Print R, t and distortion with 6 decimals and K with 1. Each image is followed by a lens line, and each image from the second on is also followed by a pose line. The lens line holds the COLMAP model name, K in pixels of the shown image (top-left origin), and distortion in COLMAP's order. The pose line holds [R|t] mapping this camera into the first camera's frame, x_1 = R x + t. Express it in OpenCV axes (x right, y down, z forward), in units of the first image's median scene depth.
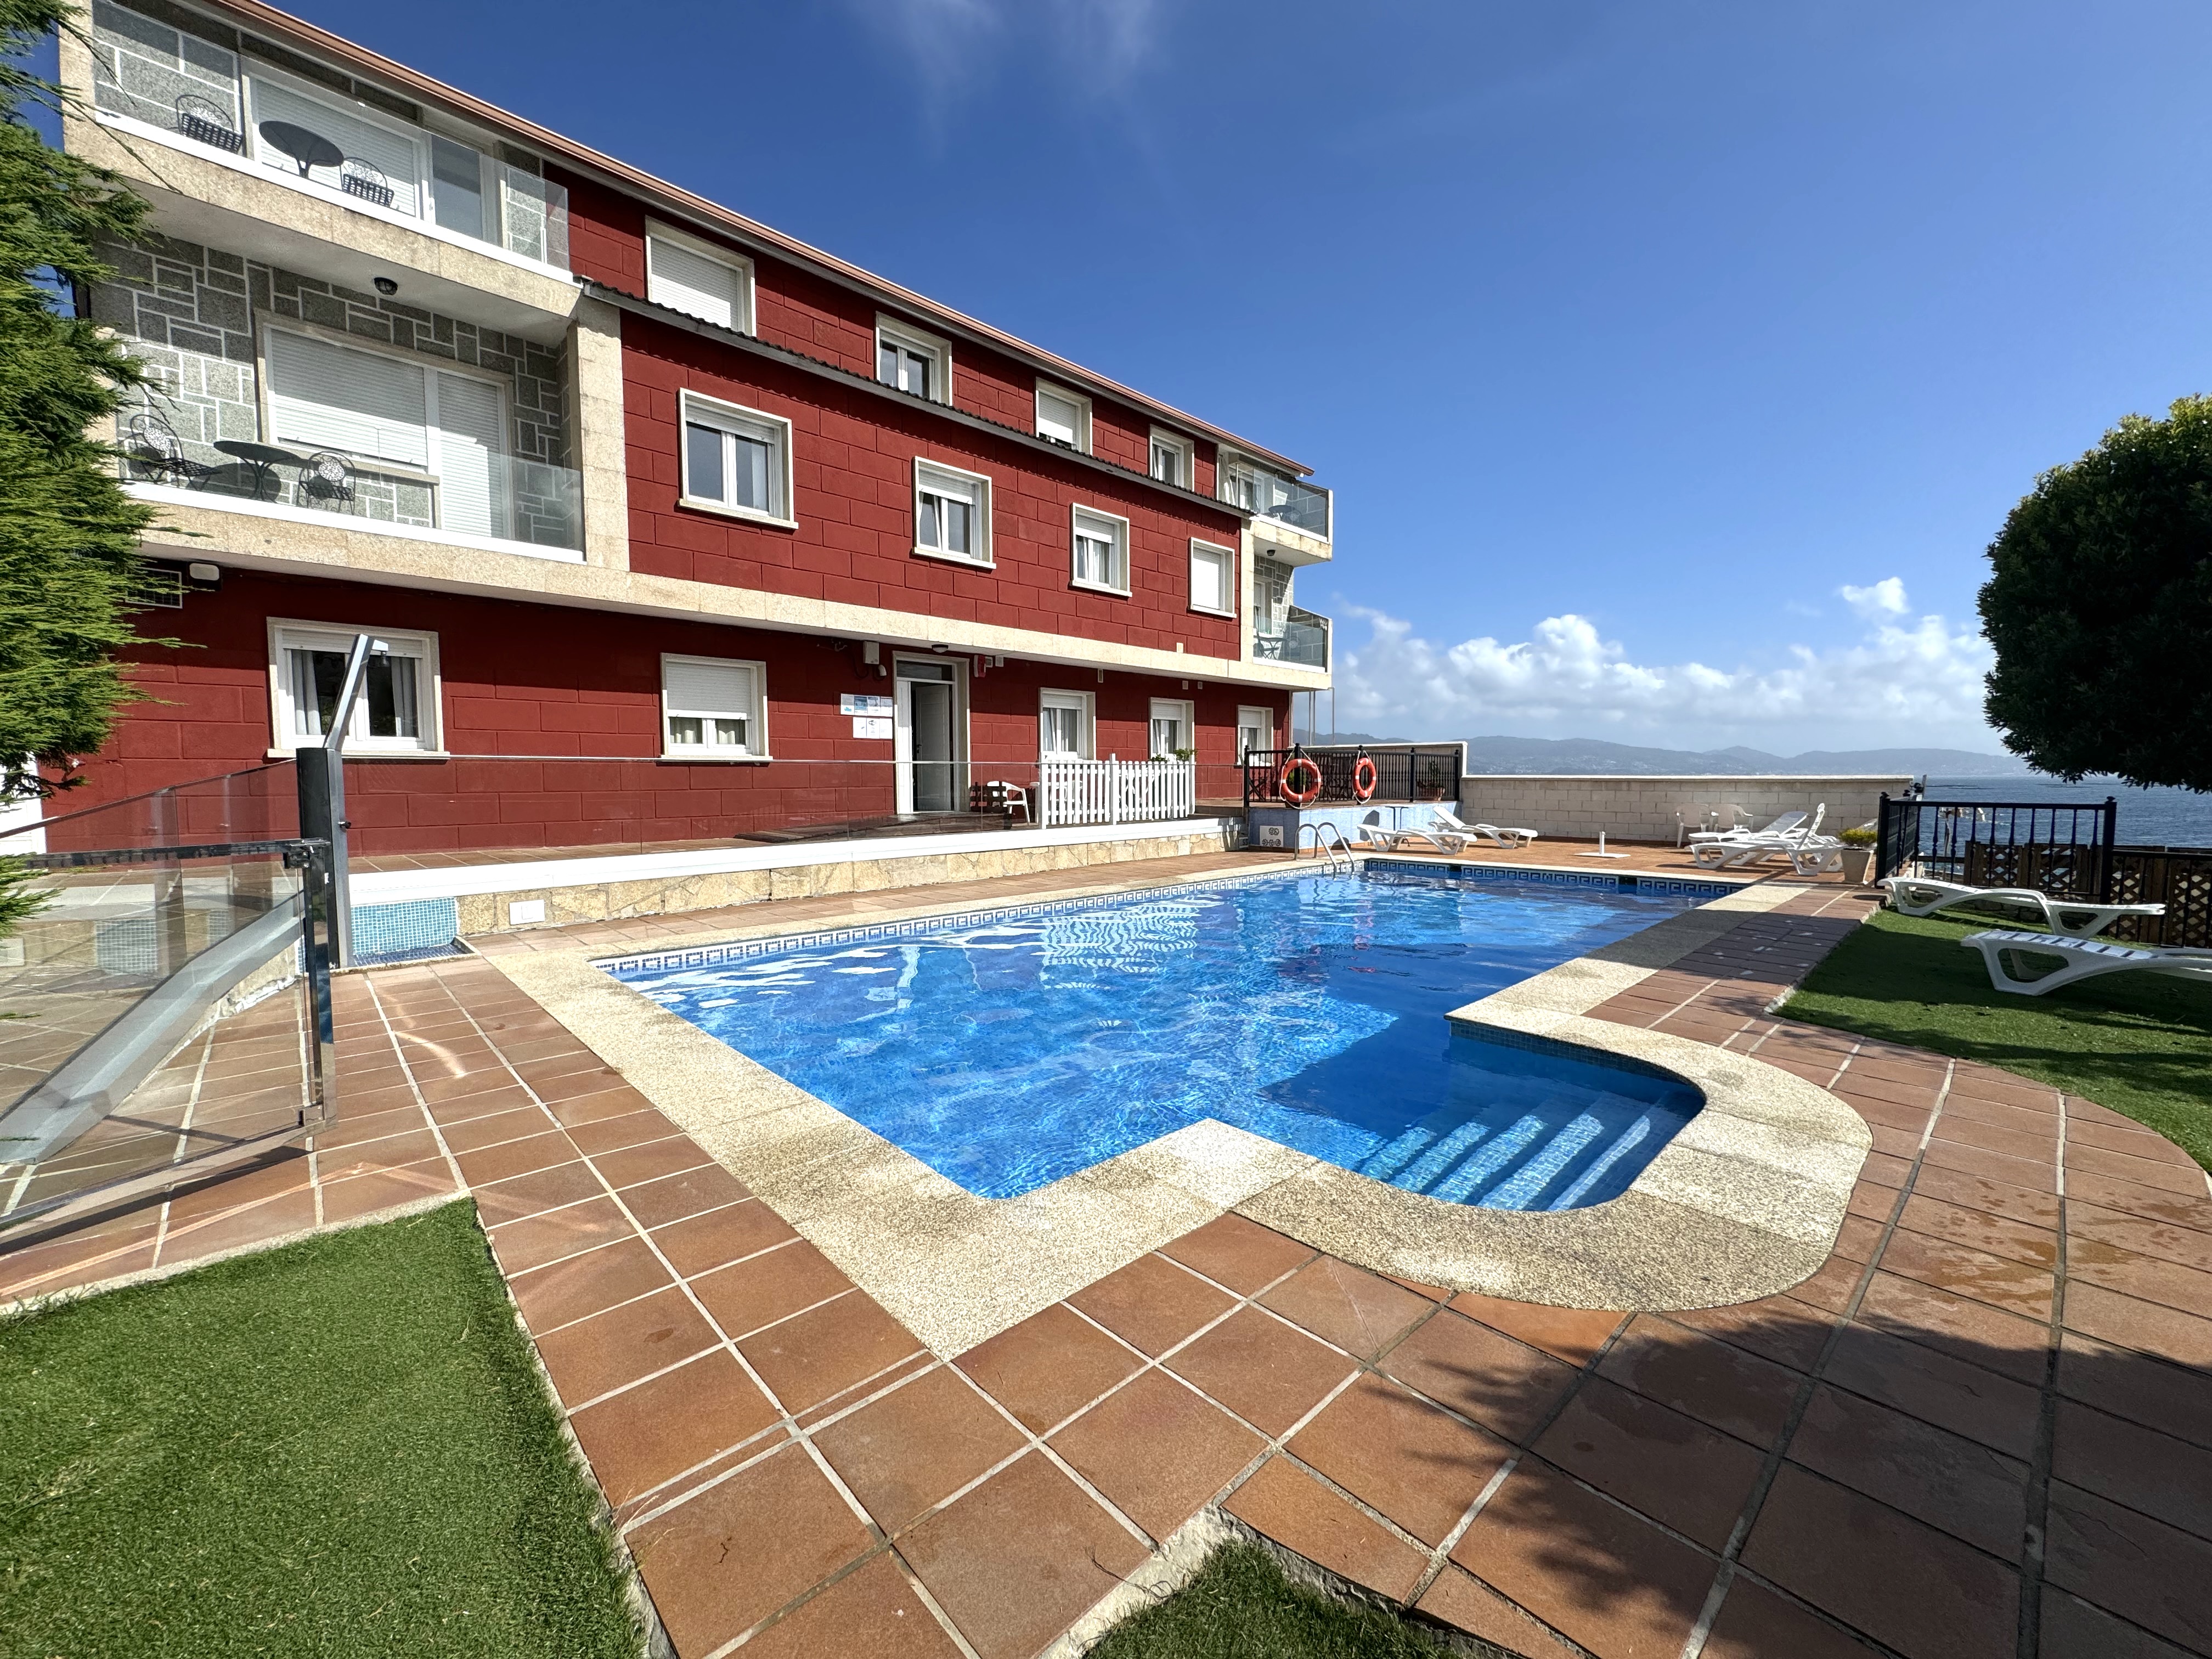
lens RADIAL K [[886.7, 0, 1107.1], [0, 886.7, 830.8], [0, 0, 1]] dist [-0.002658, 0.000315]
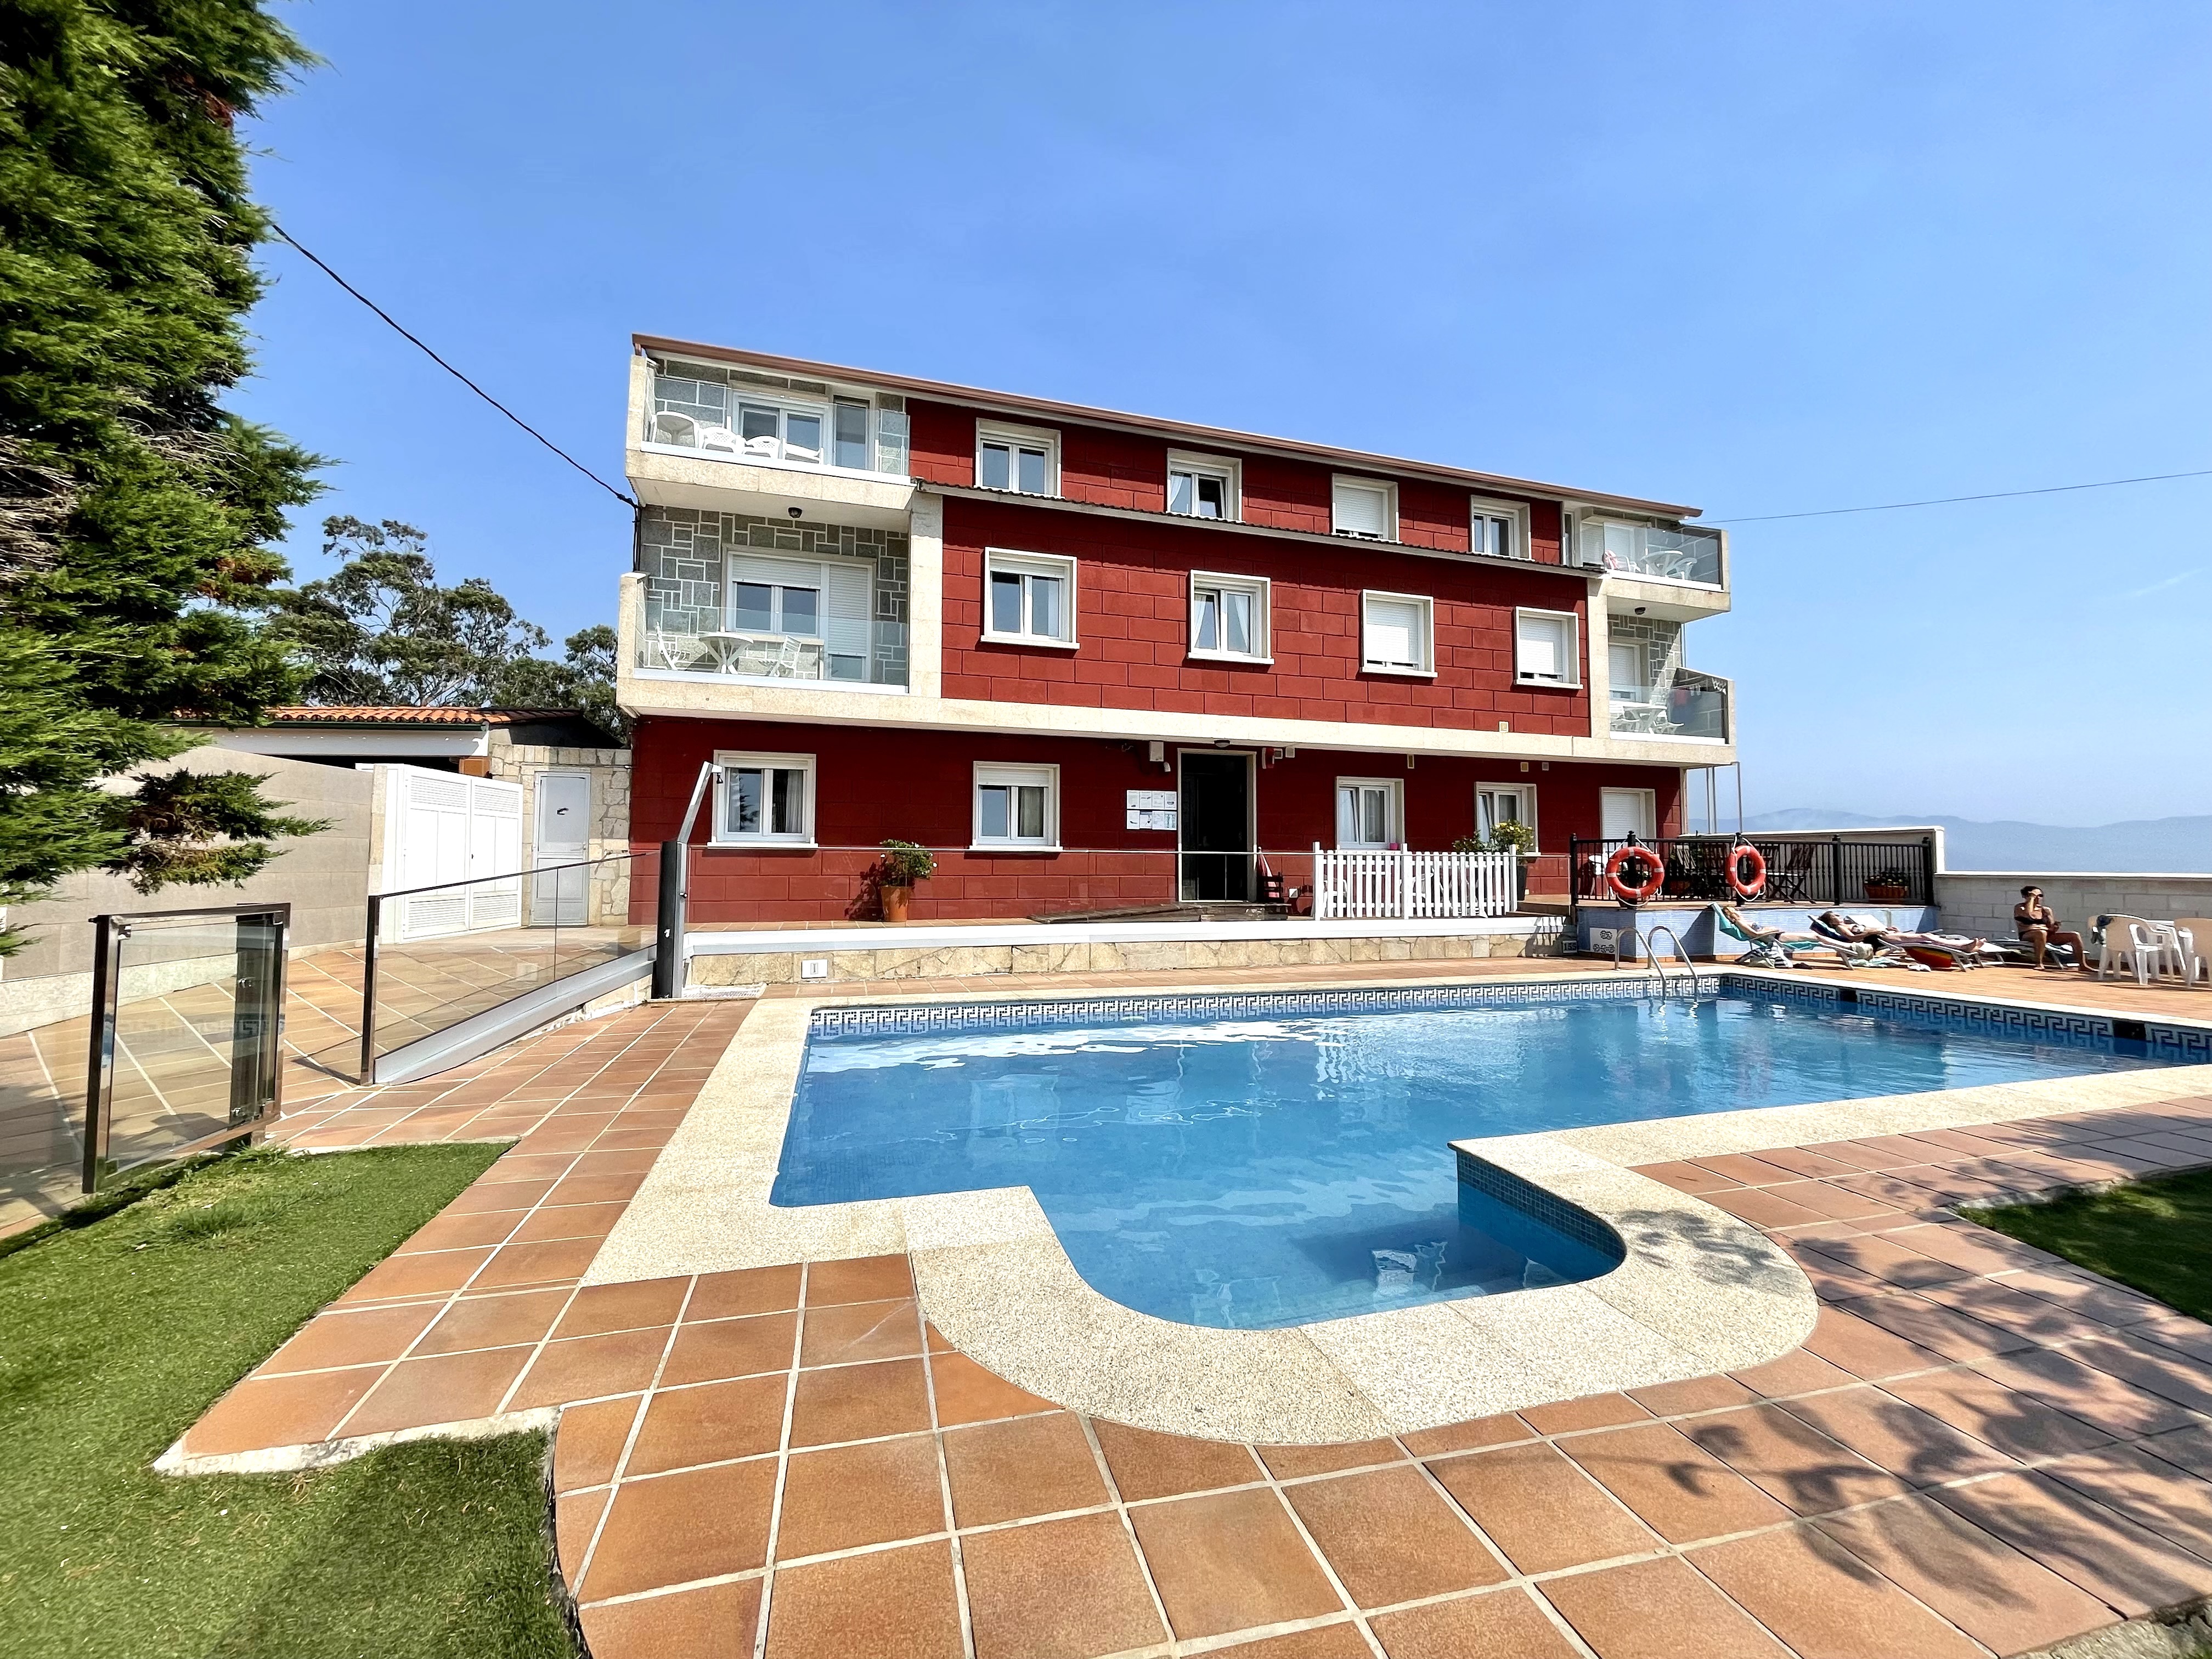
lens RADIAL K [[901.6, 0, 1099.1], [0, 901.6, 820.5], [0, 0, 1]] dist [-0.000167, 0.000096]
pose [[0.887767, -0.014070, -0.460077, 0.209862], [-0.037517, 0.993995, -0.102790, -0.001521], [0.458761, 0.108514, 0.881909, 0.010513]]
